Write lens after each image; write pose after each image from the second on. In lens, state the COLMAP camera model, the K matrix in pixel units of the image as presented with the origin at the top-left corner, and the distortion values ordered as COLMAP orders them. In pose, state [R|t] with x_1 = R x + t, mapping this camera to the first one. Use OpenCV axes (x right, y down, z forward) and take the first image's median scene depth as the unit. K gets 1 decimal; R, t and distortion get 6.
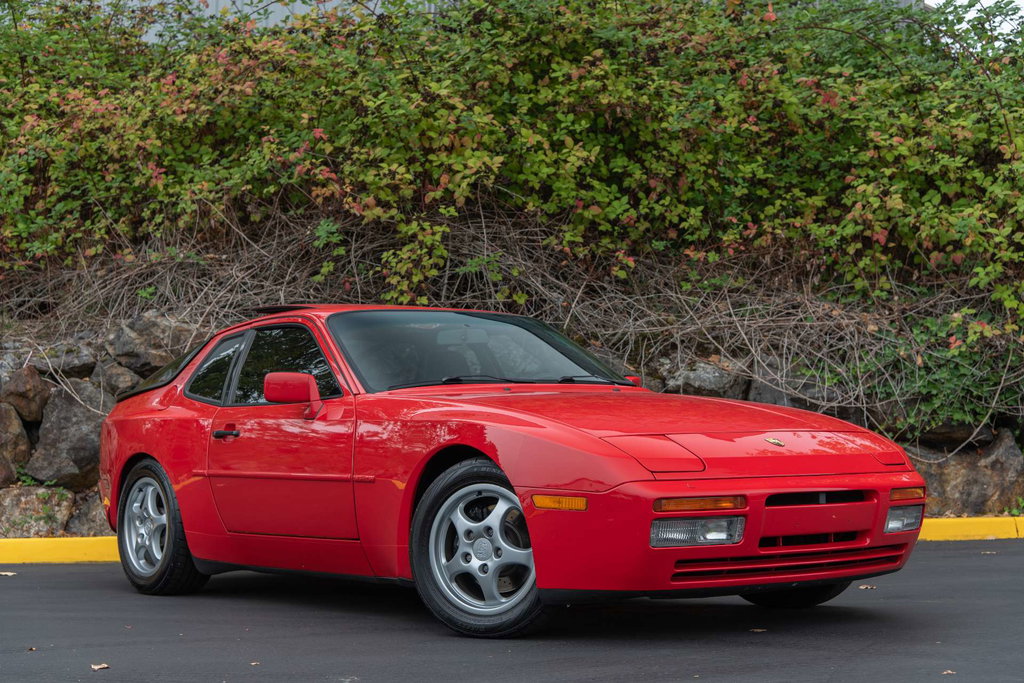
lens RADIAL K [[1851.0, 0, 512.0], [0, 1851.0, 341.5], [0, 0, 1]] dist [0.034230, -0.263569]
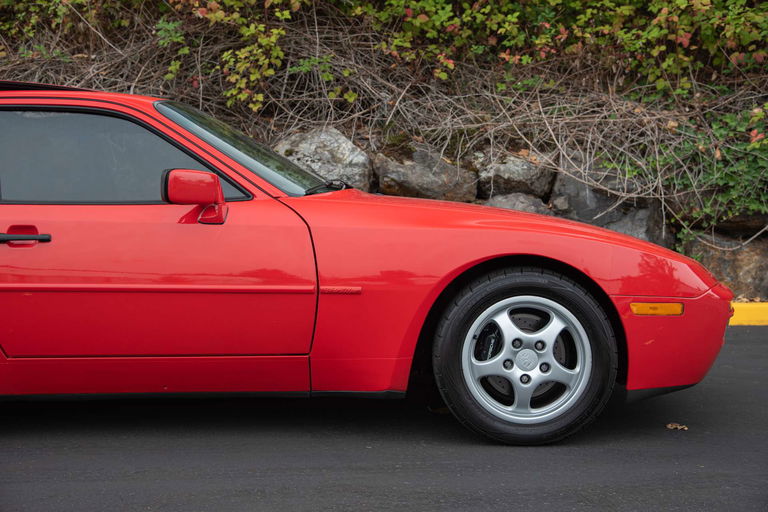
lens RADIAL K [[1080.9, 0, 384.0], [0, 1080.9, 256.0], [0, 0, 1]] dist [0.190812, 0.419667]
pose [[0.998936, 0.012057, -0.044507, 0.054905], [-0.007382, 0.994577, 0.103738, 0.003878], [0.045516, -0.103299, 0.993608, 0.341088]]
